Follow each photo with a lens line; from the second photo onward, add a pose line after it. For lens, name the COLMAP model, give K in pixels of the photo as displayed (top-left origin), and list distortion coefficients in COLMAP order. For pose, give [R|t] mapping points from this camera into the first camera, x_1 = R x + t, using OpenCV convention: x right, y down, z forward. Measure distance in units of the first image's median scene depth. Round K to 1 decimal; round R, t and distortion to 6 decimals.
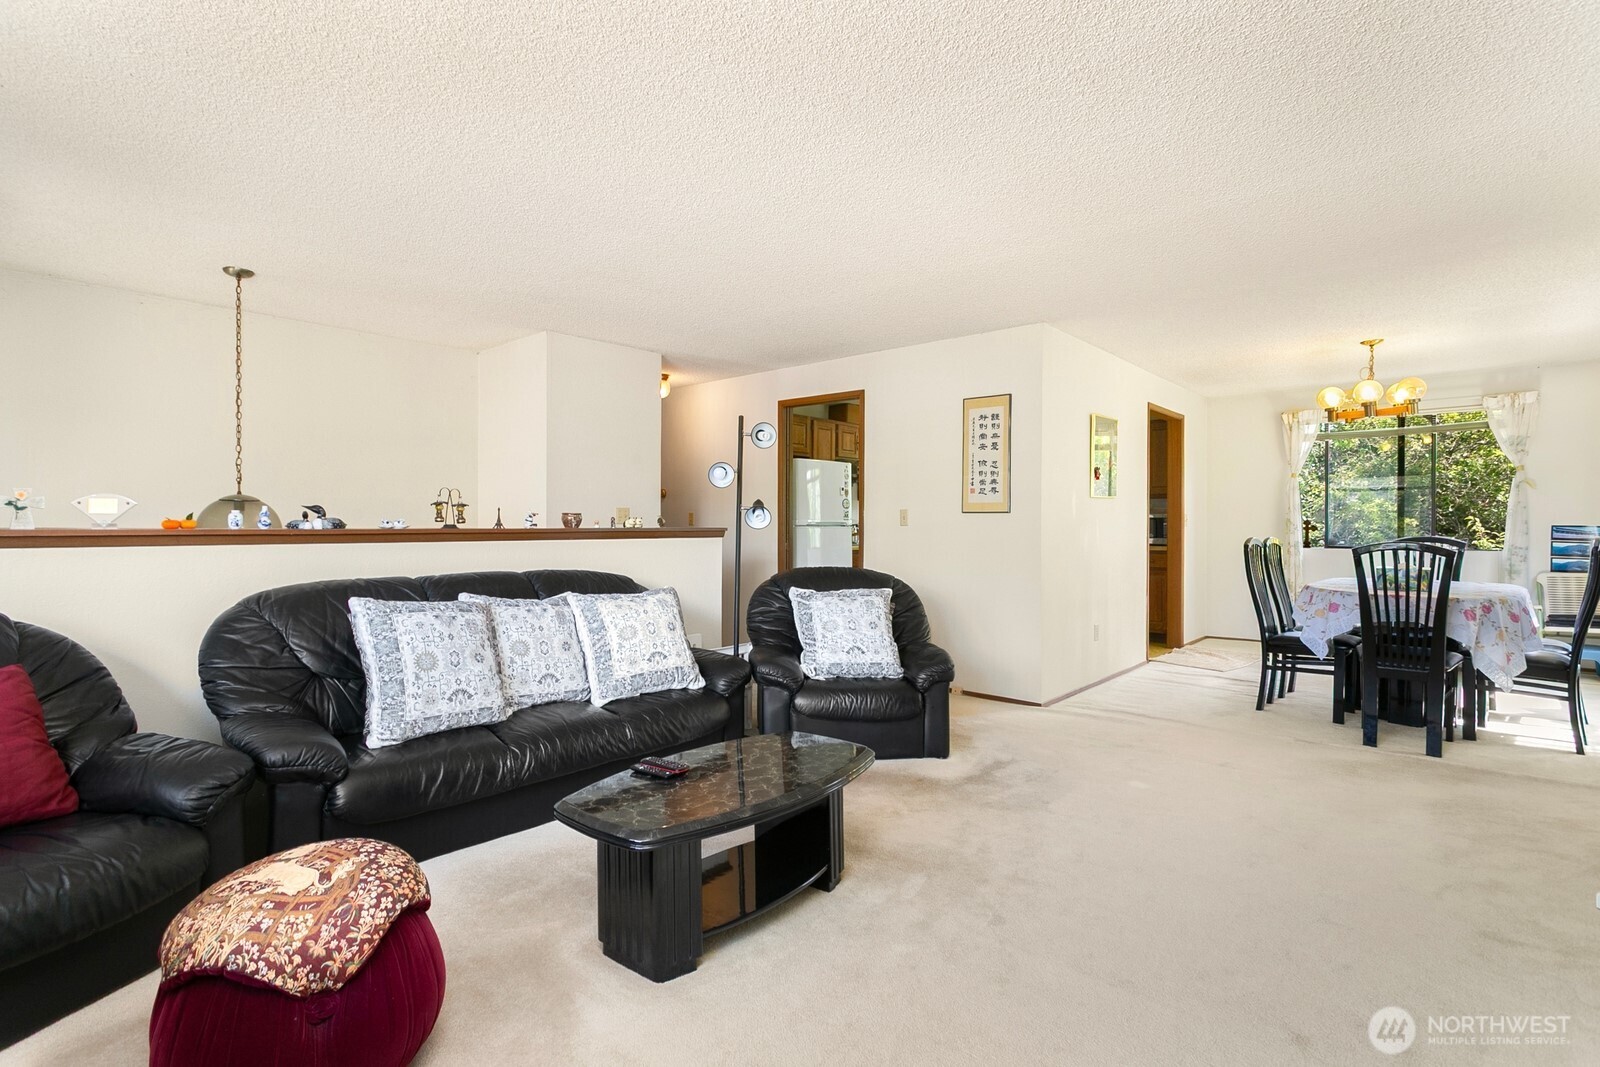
lens RADIAL K [[761.0, 0, 794.9], [0, 761.0, 528.8], [0, 0, 1]] dist [0.000921, 0.000547]
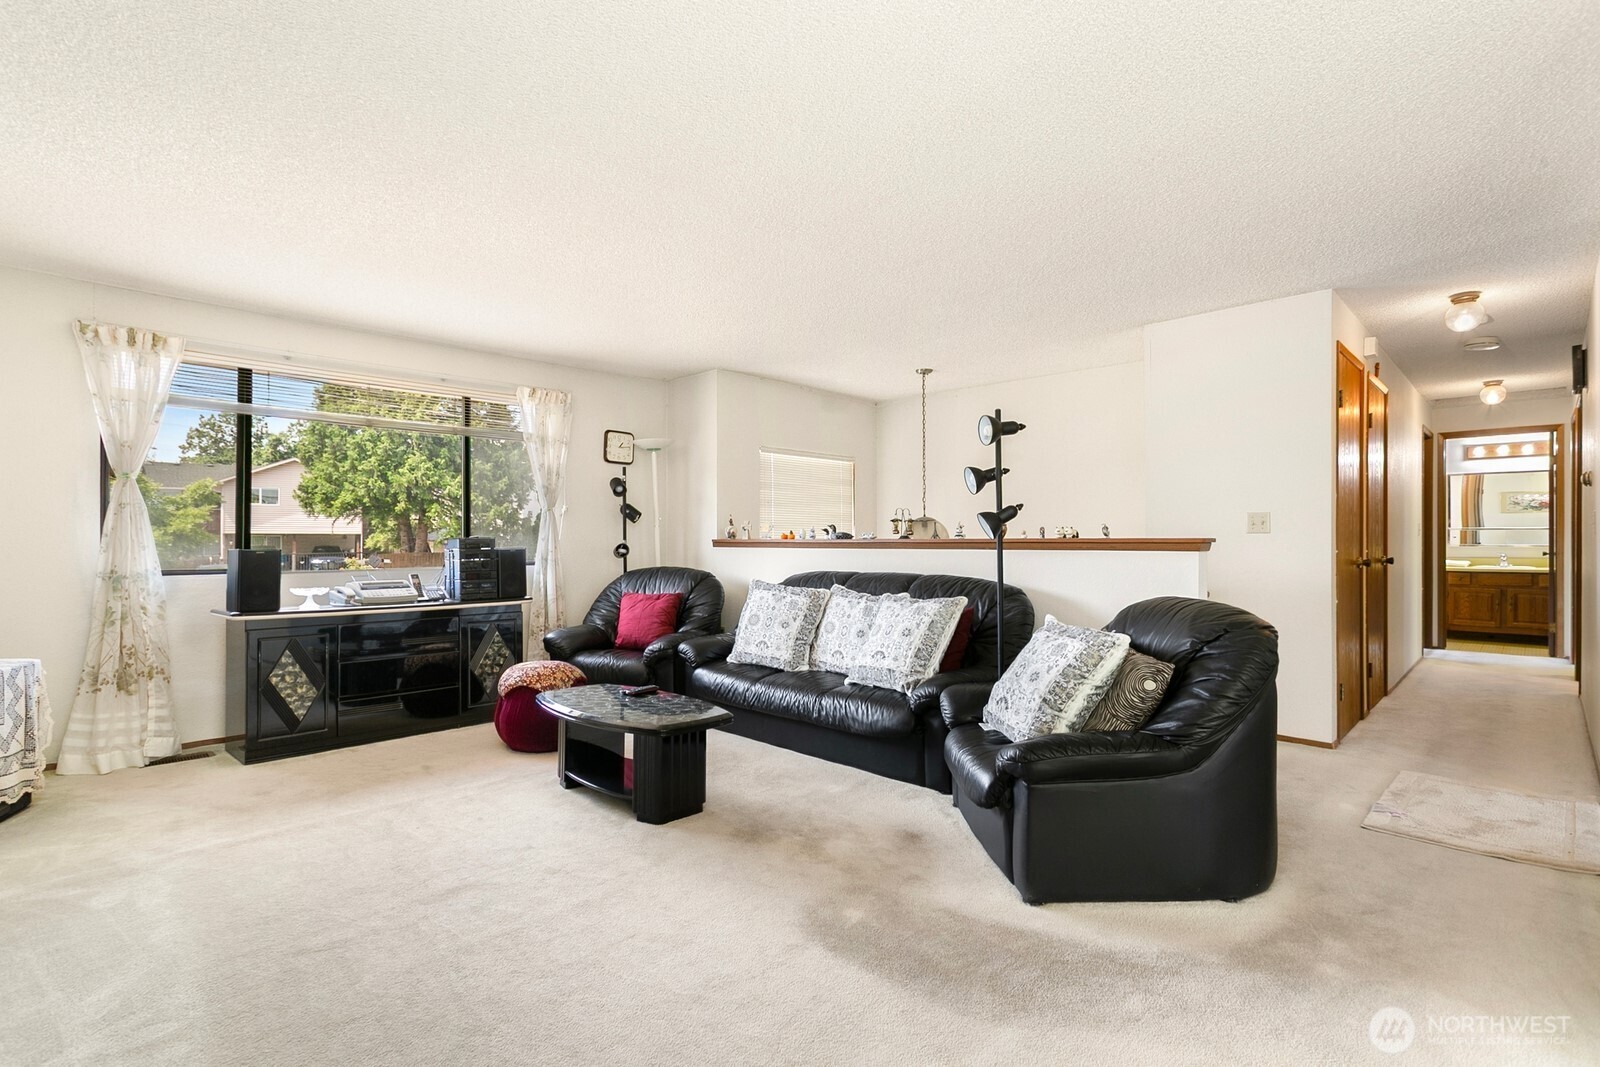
lens RADIAL K [[761.0, 0, 793.7], [0, 761.0, 537.7], [0, 0, 1]] dist [0.000921, 0.000547]
pose [[-0.058260, -0.000951, -0.998301, 0.875288], [-0.000832, 0.999999, -0.000904, -0.001203], [0.998301, 0.000778, -0.058261, 0.893751]]
